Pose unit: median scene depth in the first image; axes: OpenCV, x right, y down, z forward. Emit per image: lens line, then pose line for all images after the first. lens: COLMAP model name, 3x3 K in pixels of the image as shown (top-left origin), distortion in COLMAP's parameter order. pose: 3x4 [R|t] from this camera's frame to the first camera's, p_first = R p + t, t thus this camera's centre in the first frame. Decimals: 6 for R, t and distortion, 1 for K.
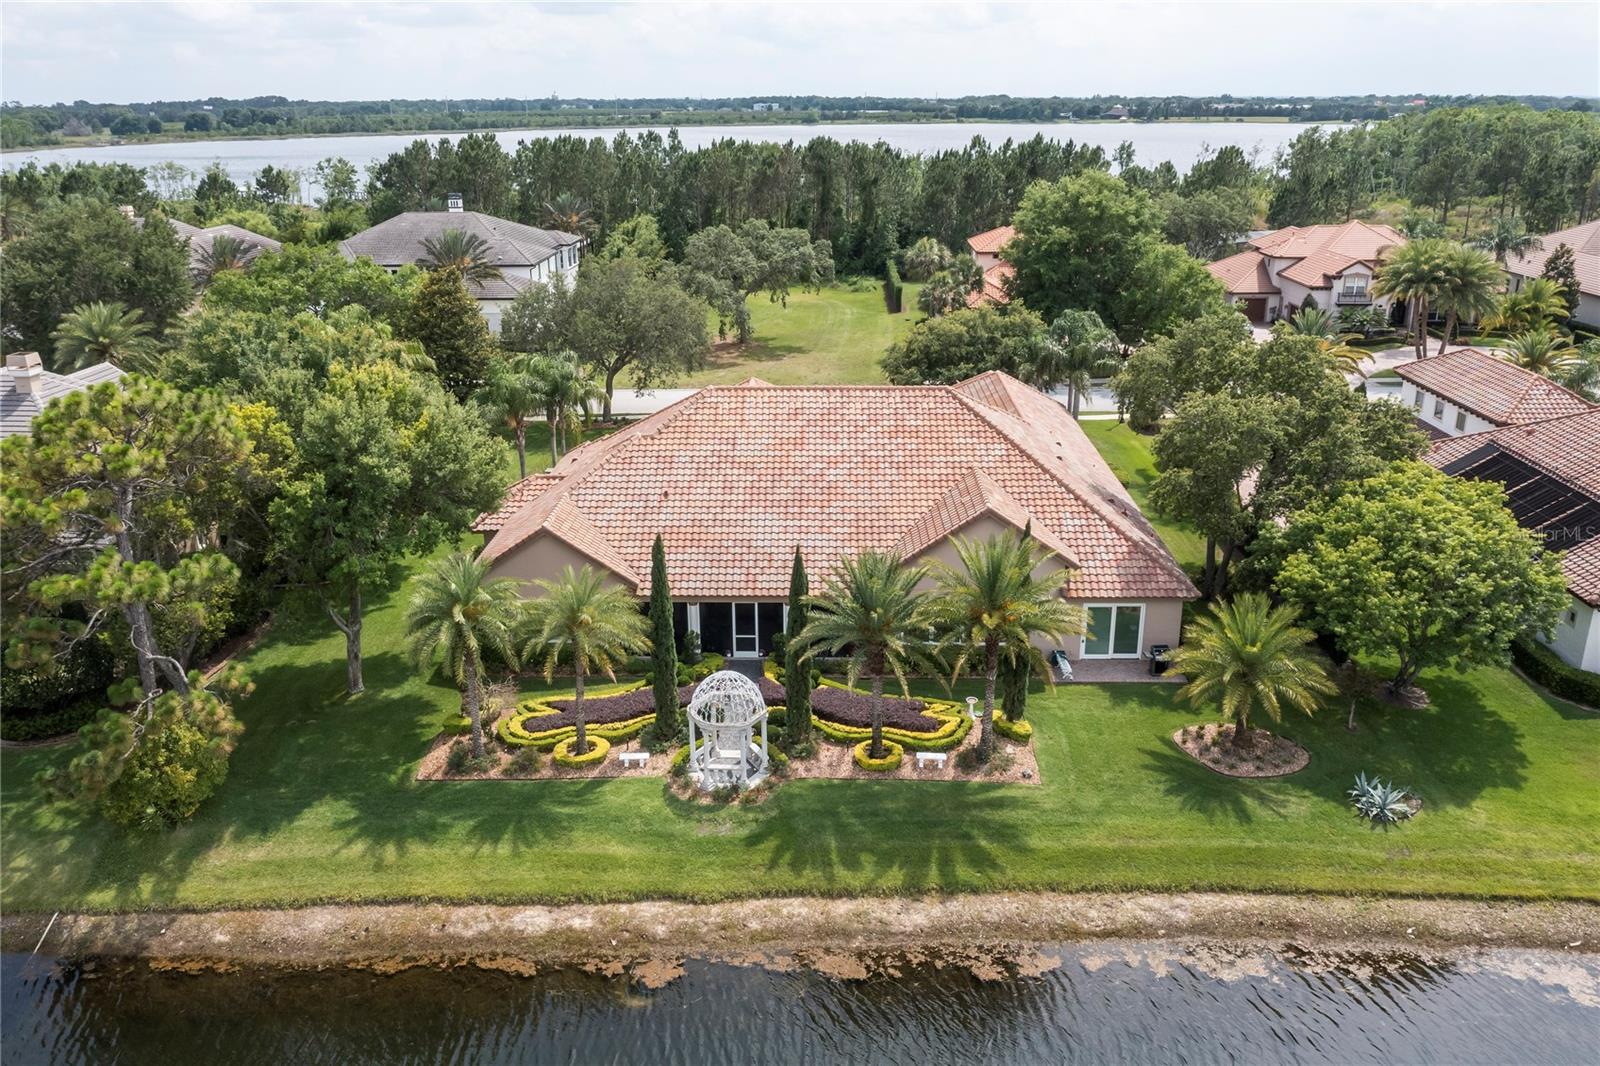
lens RADIAL K [[1264.9, 0, 798.0], [0, 1264.9, 538.5], [0, 0, 1]] dist [-0.020119, 0.004175]
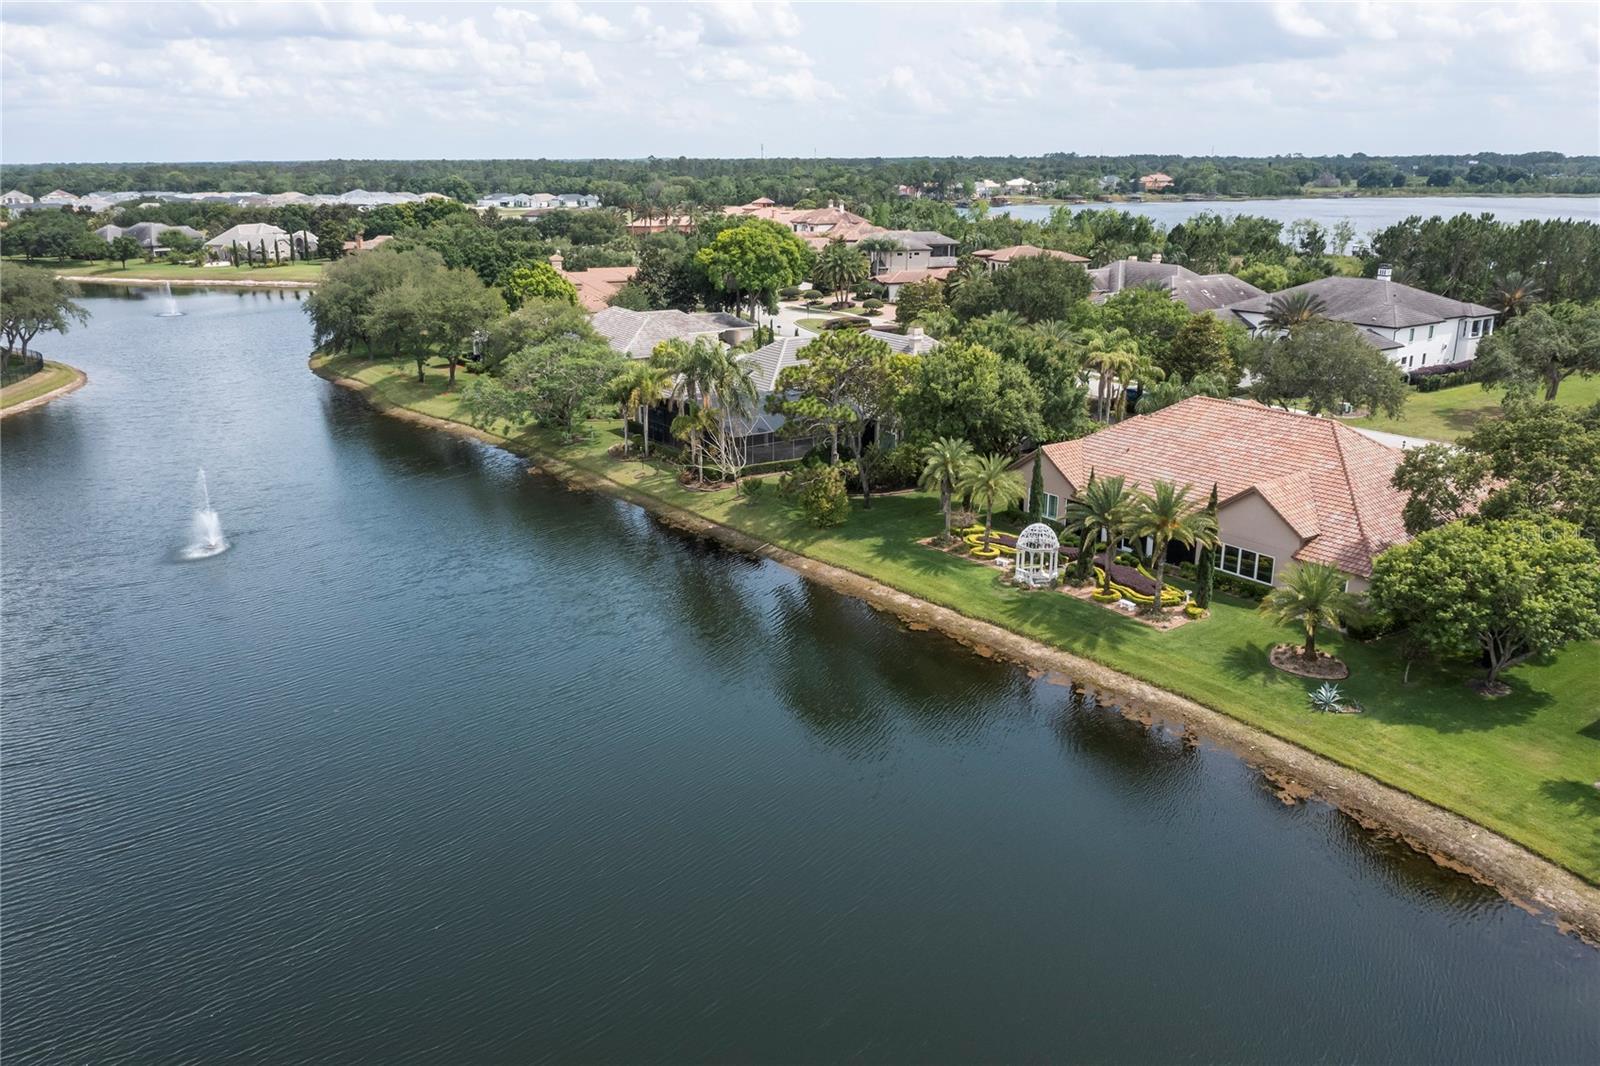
lens RADIAL K [[1264.9, 0, 788.9], [0, 1264.9, 559.4], [0, 0, 1]] dist [-0.020119, 0.004175]
pose [[0.604270, 0.248478, -0.757045, 1.106155], [-0.264034, 0.958892, 0.103978, 0.057374], [0.751761, 0.137055, 0.645036, -0.461003]]
